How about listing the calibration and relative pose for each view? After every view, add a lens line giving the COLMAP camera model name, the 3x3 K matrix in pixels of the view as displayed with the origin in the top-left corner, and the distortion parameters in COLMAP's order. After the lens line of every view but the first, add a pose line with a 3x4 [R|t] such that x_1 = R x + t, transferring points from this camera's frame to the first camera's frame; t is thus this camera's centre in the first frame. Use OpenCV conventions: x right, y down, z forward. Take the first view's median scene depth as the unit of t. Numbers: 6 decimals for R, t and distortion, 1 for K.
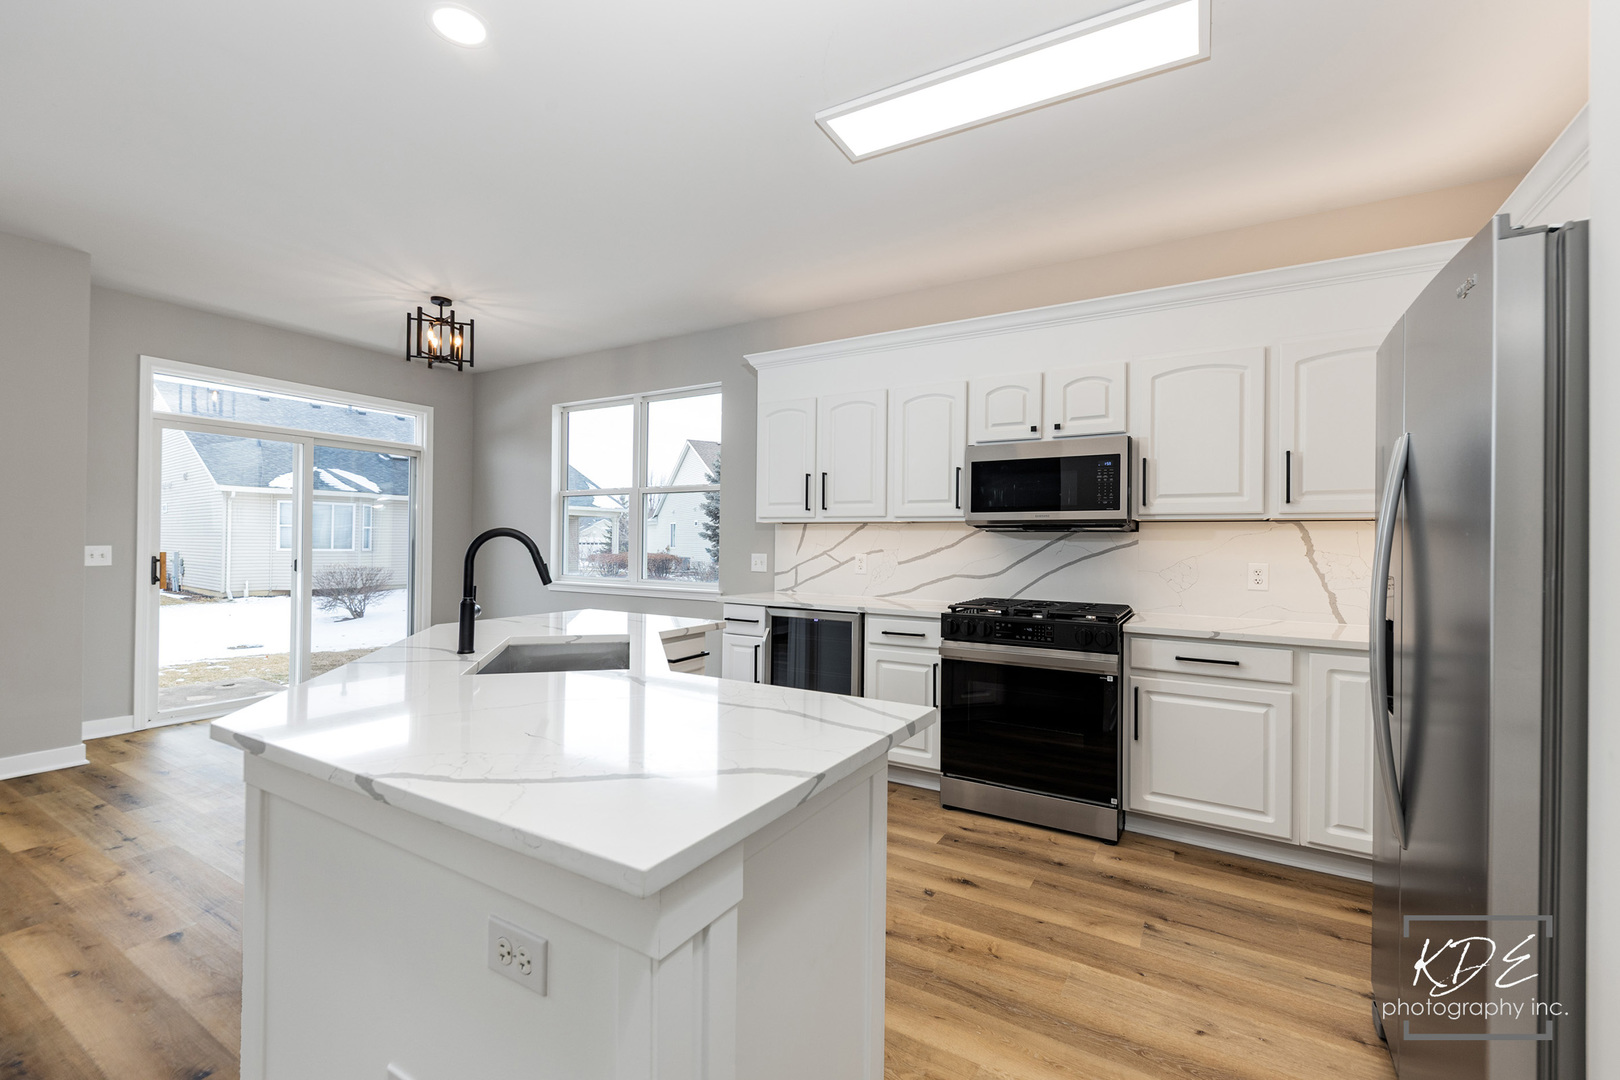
lens RADIAL K [[681.9, 0, 867.7], [0, 681.9, 550.7], [0, 0, 1]] dist [0.008655, -0.001299]
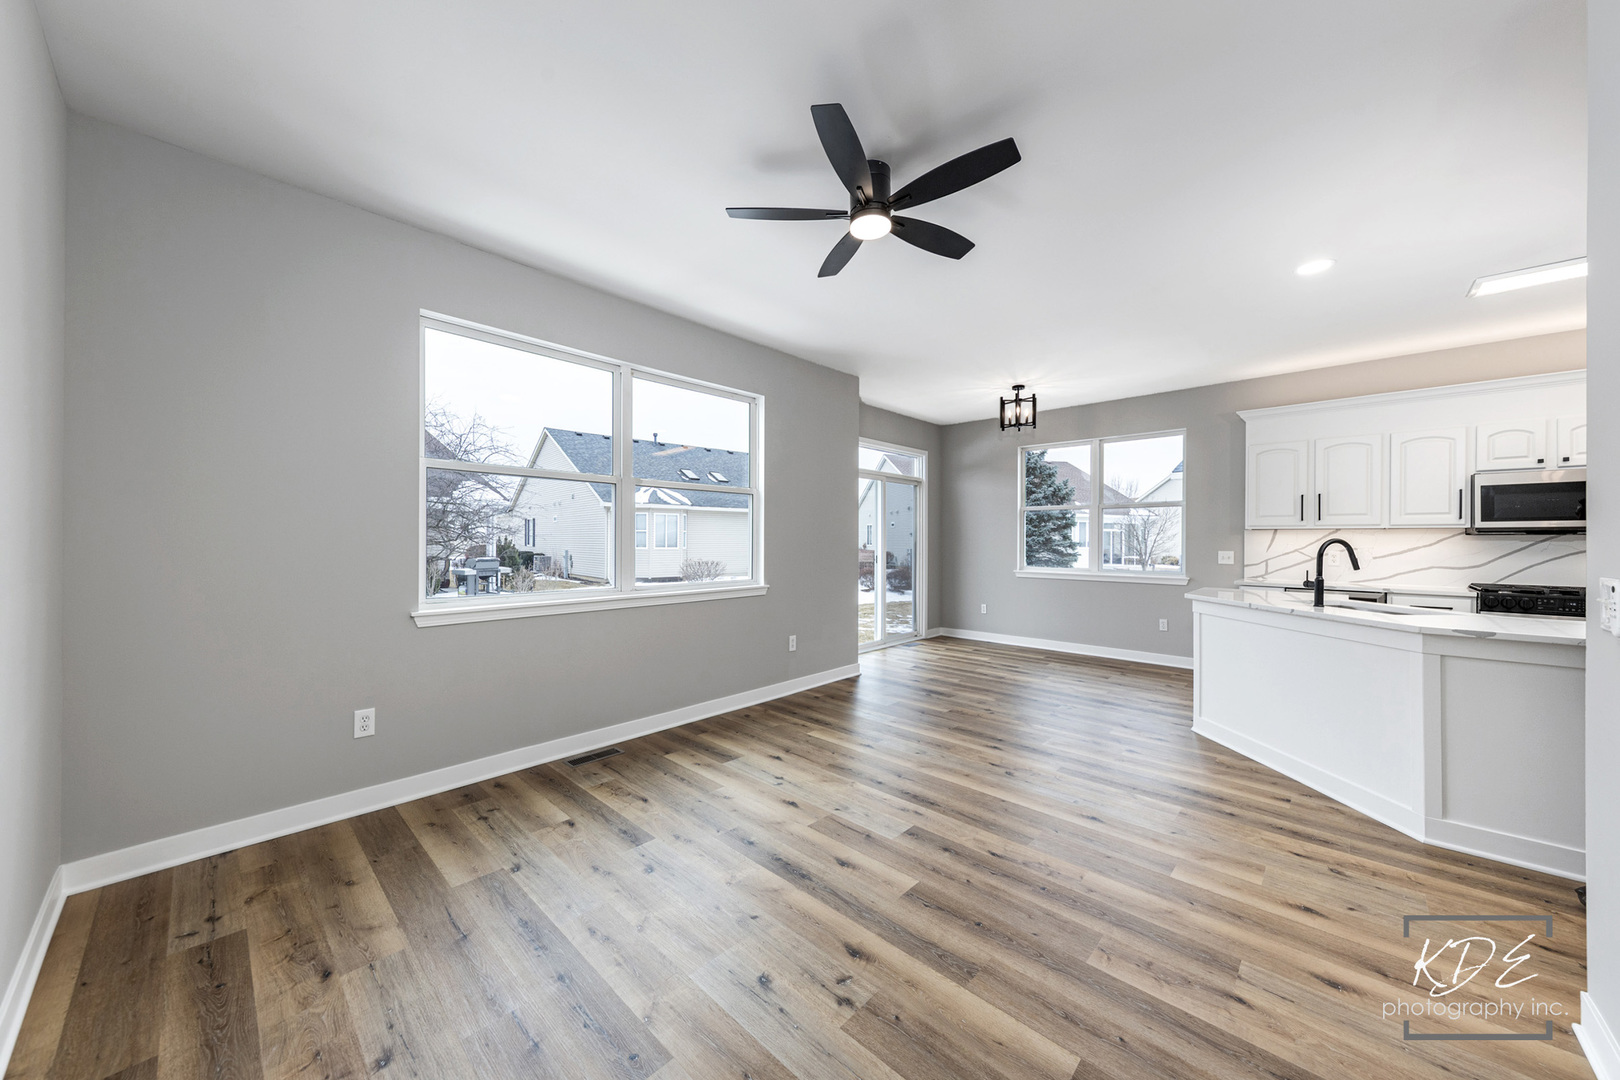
lens RADIAL K [[604.8, 0, 866.4], [0, 604.8, 543.4], [0, 0, 1]] dist [0.001064, -0.000254]
pose [[0.977200, -0.004921, -0.212266, -0.639659], [0.003704, 0.999974, -0.006129, -0.006885], [0.212291, 0.005203, 0.977193, -0.378711]]
